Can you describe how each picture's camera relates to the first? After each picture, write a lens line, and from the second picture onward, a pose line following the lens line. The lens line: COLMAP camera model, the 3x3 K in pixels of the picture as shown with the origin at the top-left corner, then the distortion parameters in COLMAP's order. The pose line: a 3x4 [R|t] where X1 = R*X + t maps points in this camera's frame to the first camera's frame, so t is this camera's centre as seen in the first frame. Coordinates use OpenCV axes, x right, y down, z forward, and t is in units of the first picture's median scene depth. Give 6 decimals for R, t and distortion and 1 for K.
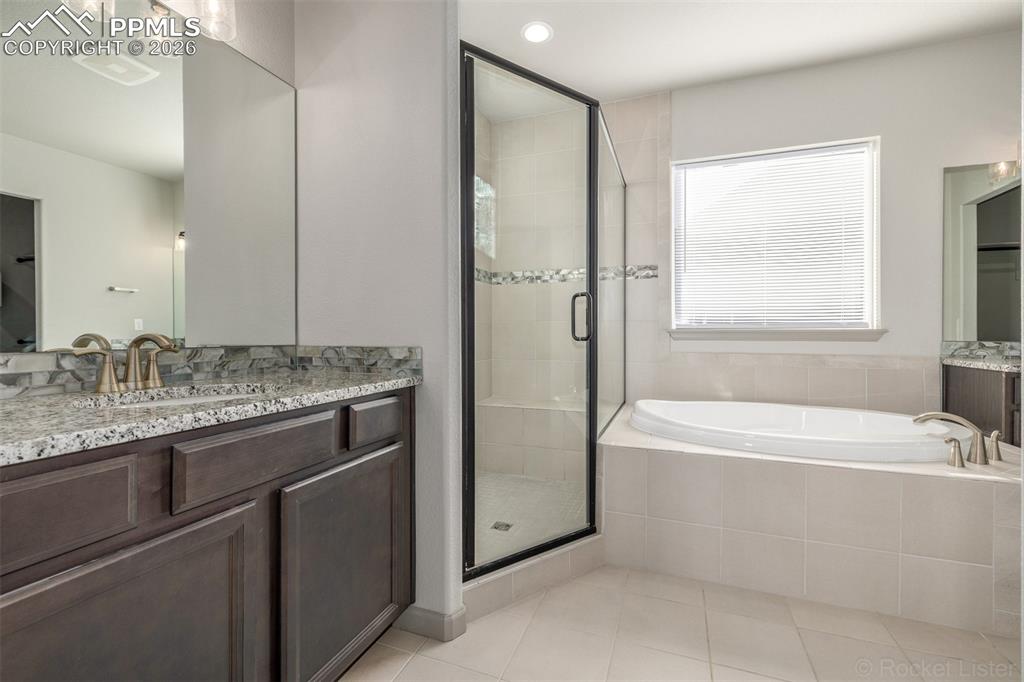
lens RADIAL K [[435.9, 0, 511.9], [0, 435.9, 336.3], [0, 0, 1]] dist [0.002085, 0.000255]
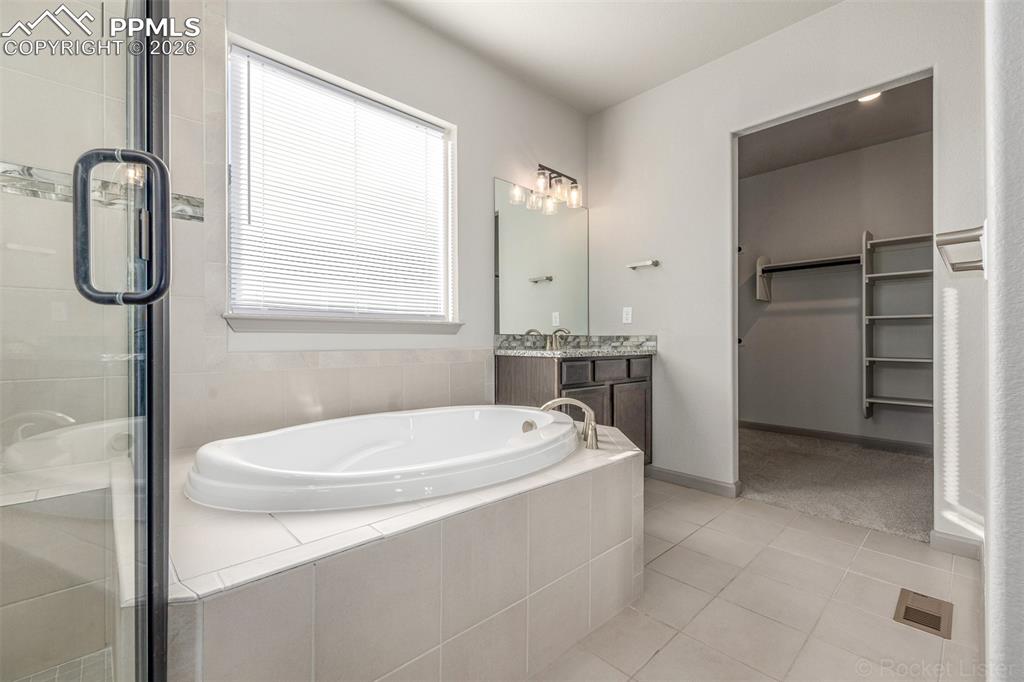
lens RADIAL K [[441.3, 0, 499.0], [0, 441.3, 340.2], [0, 0, 1]] dist [-0.002070, -0.000220]
pose [[0.459764, 0.000193, 0.888041, 0.001862], [0.007691, 0.999962, -0.004200, 0.038874], [-0.888008, 0.008761, 0.459745, 0.599421]]
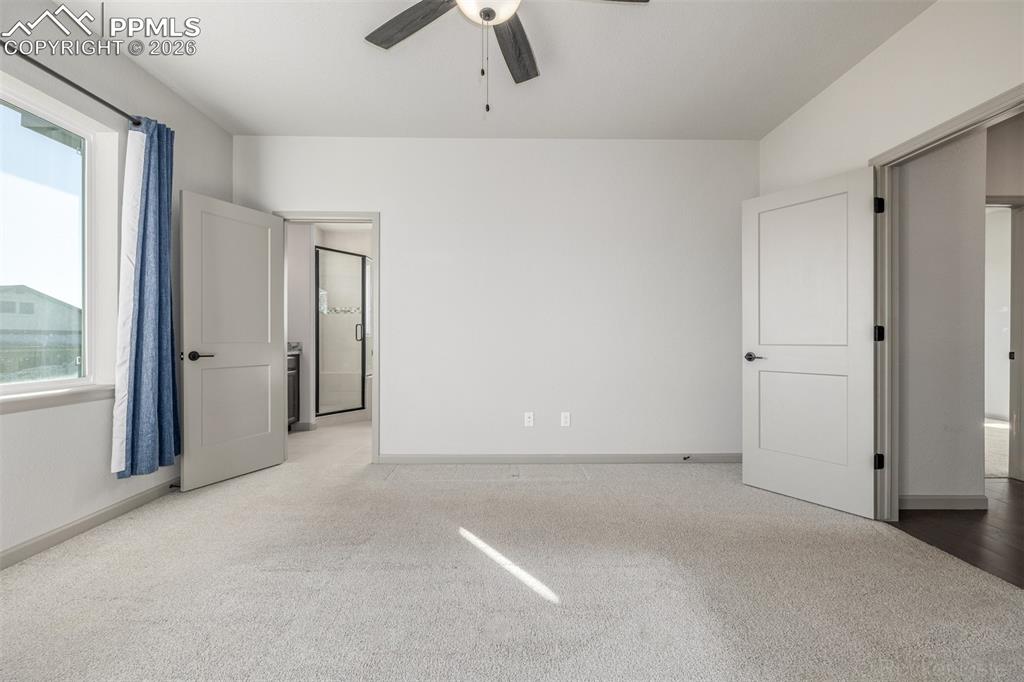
lens RADIAL K [[426.9, 0, 505.1], [0, 426.9, 339.0], [0, 0, 1]] dist [0.000132, 0.000150]
pose [[0.934953, 0.000718, 0.354772, 0.060064], [0.000810, 0.999991, -0.004161, 0.010978], [-0.354772, 0.004178, 0.934944, -1.886100]]
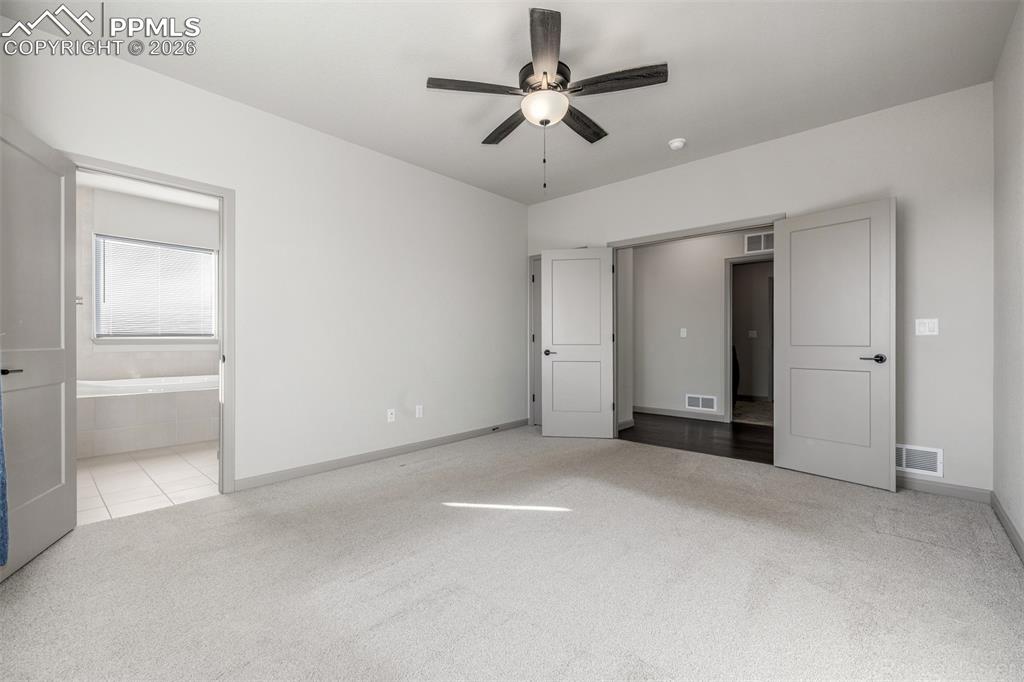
lens RADIAL K [[430.1, 0, 512.0], [0, 430.1, 341.0], [0, 0, 1]] dist [0.012964, 0.000167]
pose [[0.379896, -0.001456, 0.925028, -0.784461], [0.007305, 0.999972, -0.001426, 0.007917], [-0.925001, 0.007299, 0.379896, -1.516639]]
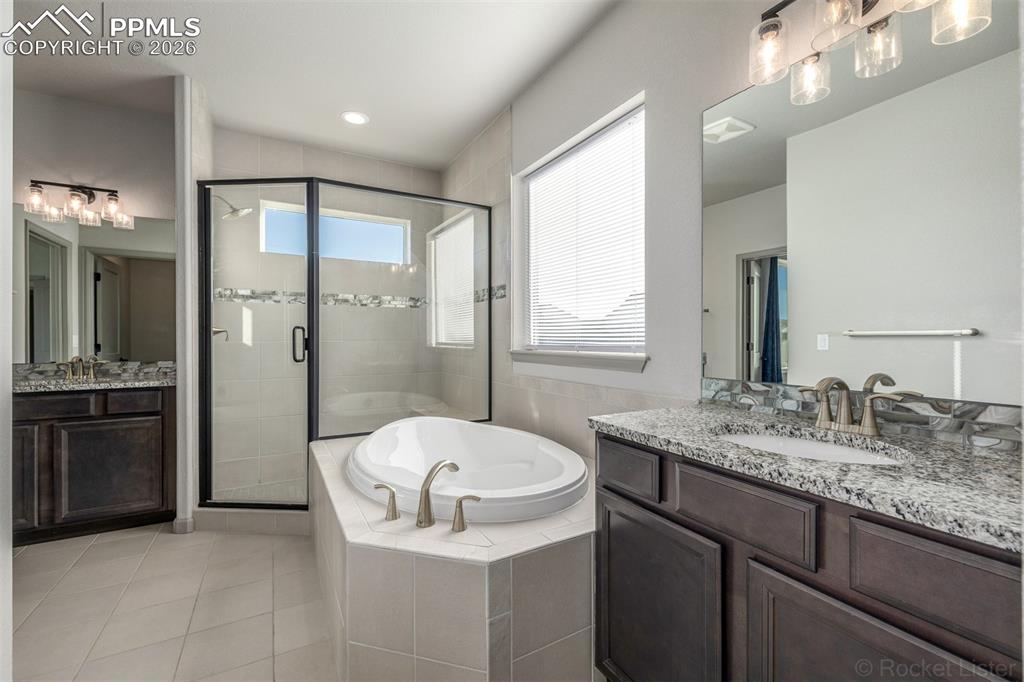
lens RADIAL K [[430.1, 0, 512.0], [0, 430.1, 341.0], [0, 0, 1]] dist [0.012964, 0.000167]
pose [[0.760386, -0.000346, -0.649471, 1.484464], [-0.001144, 0.999998, -0.001872, -0.051462], [0.649470, 0.002167, 0.760384, 0.411263]]
